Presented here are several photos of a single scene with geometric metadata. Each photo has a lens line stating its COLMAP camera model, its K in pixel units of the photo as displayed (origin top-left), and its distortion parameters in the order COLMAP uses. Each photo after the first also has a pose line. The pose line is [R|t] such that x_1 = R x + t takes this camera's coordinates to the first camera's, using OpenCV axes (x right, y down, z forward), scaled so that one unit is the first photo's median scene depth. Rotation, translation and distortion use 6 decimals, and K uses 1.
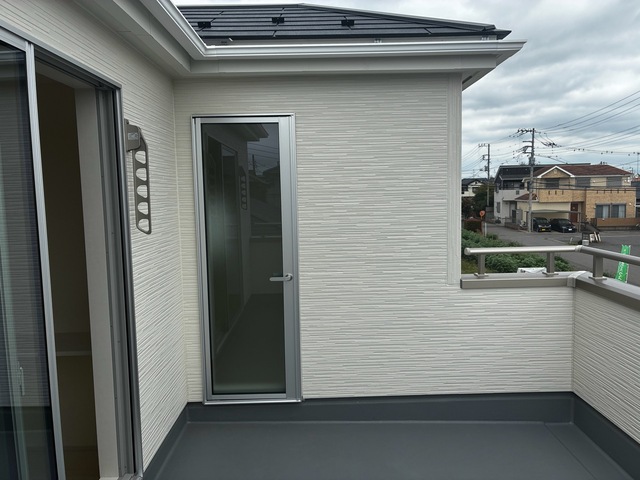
lens RADIAL K [[489.4, 0, 320.0], [0, 489.4, 240.0], [0, 0, 1]] dist [0.039754, -0.011945]
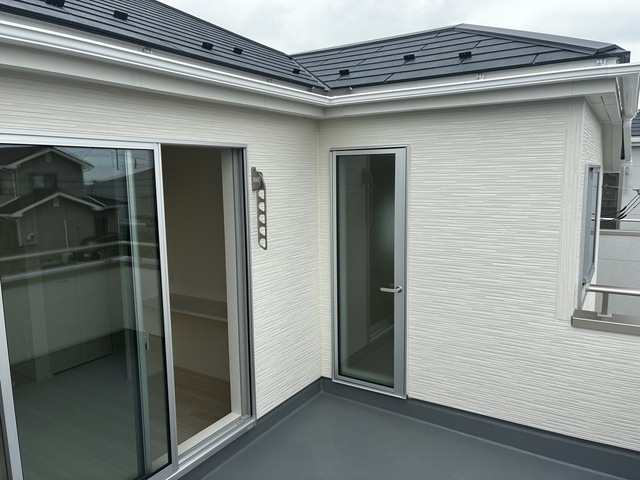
lens RADIAL K [[489.4, 0, 320.0], [0, 489.4, 240.0], [0, 0, 1]] dist [0.039754, -0.011945]
pose [[0.839179, 0.081173, -0.537764, 0.384752], [-0.054162, 0.996357, 0.065876, -0.102856], [0.541152, -0.026155, 0.840518, -0.050627]]
